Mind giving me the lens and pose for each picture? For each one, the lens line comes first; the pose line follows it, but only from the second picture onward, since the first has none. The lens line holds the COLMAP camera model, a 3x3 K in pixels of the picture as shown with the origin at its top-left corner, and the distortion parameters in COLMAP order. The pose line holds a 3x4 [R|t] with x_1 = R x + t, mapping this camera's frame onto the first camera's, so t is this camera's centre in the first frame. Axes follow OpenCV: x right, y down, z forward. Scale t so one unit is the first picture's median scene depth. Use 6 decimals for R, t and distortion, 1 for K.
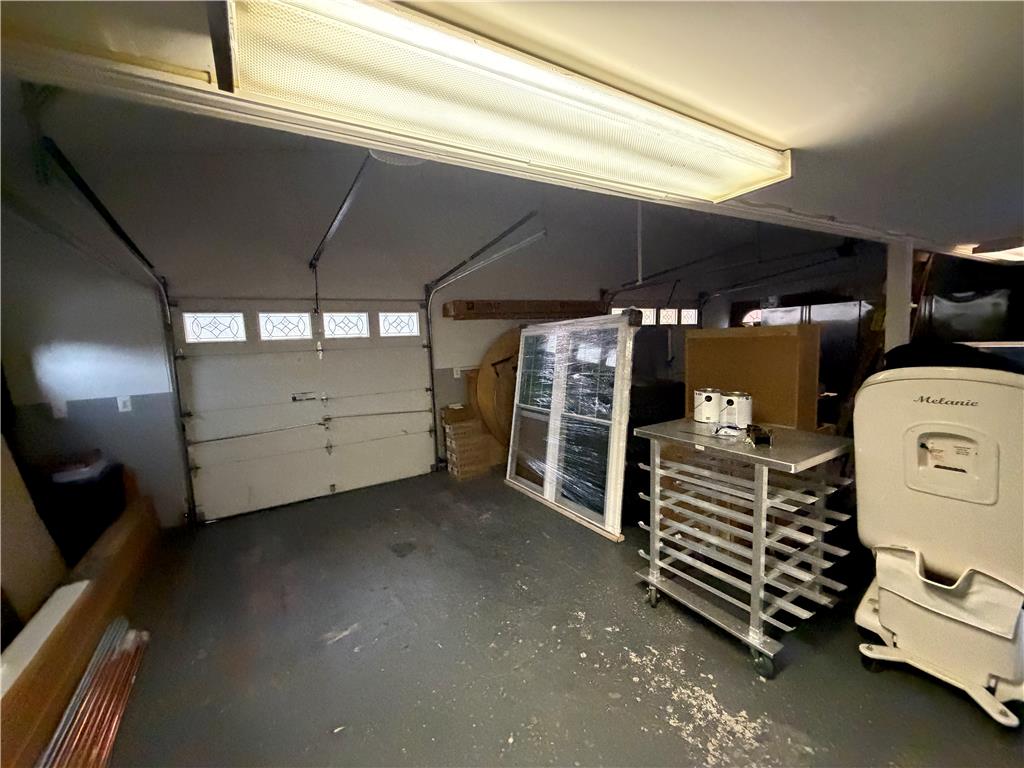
lens RADIAL K [[407.0, 0, 508.5], [0, 407.0, 385.3], [0, 0, 1]] dist [-0.000979, 0.000445]
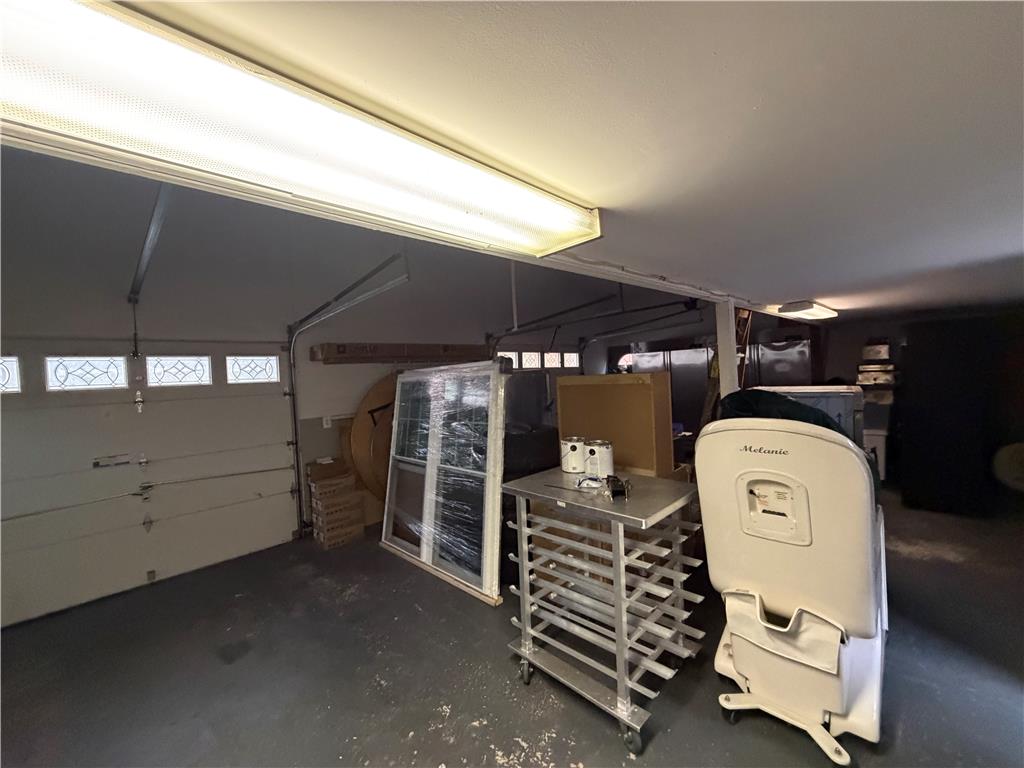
lens RADIAL K [[407.0, 0, 508.5], [0, 407.0, 385.3], [0, 0, 1]] dist [-0.000979, 0.000445]
pose [[0.971848, -0.010579, 0.235371, 0.085092], [0.033235, 0.995158, -0.092500, -0.026529], [-0.233253, 0.097718, 0.967494, 0.052090]]
